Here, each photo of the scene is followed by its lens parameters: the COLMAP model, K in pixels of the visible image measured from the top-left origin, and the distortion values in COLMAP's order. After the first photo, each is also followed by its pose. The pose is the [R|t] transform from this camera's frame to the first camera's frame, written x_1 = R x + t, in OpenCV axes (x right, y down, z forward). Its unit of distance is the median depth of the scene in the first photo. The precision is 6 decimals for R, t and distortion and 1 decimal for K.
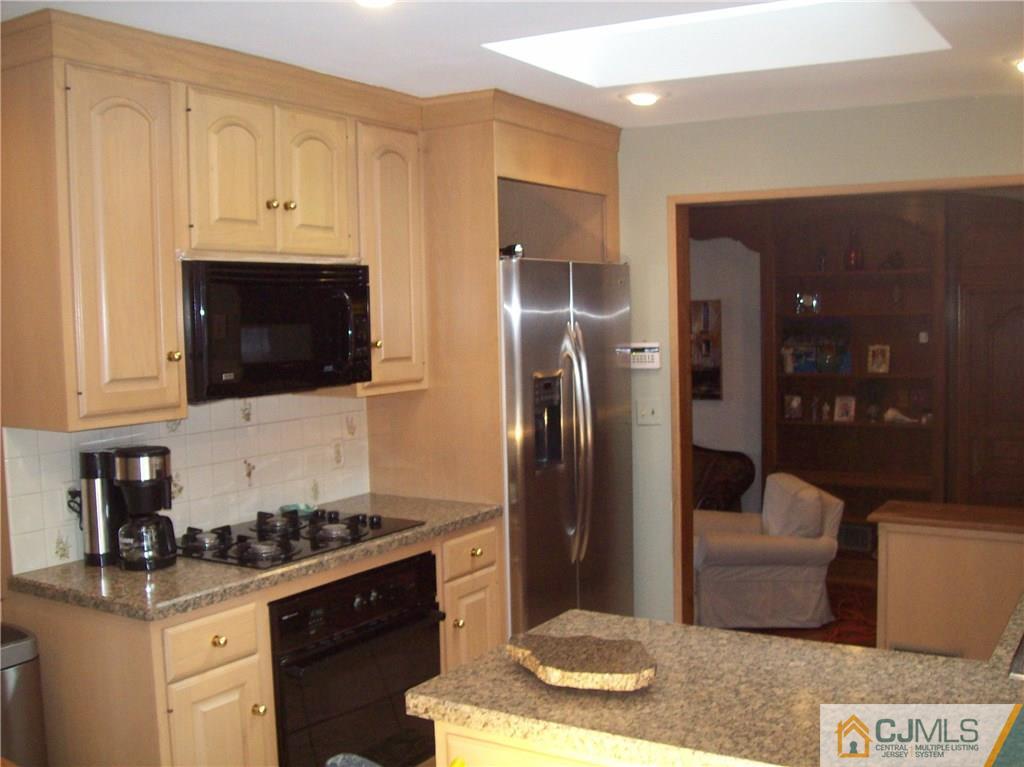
lens RADIAL K [[1077.8, 0, 512.0], [0, 1077.8, 383.5], [0, 0, 1]] dist [-0.201426, 0.174338]
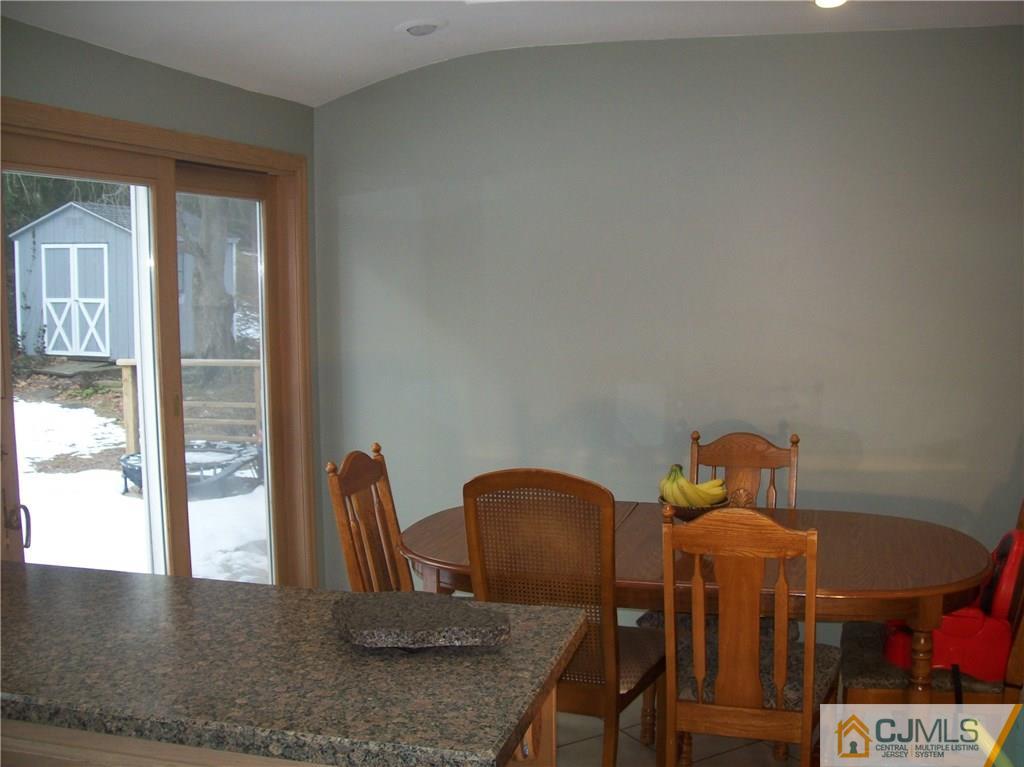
lens RADIAL K [[1077.8, 0, 512.0], [0, 1077.8, 383.5], [0, 0, 1]] dist [-0.201426, 0.174338]
pose [[-0.954391, 0.062107, -0.292029, 0.243782], [0.009638, 0.984024, 0.177775, -0.098876], [0.298404, 0.166853, -0.939742, 1.876780]]
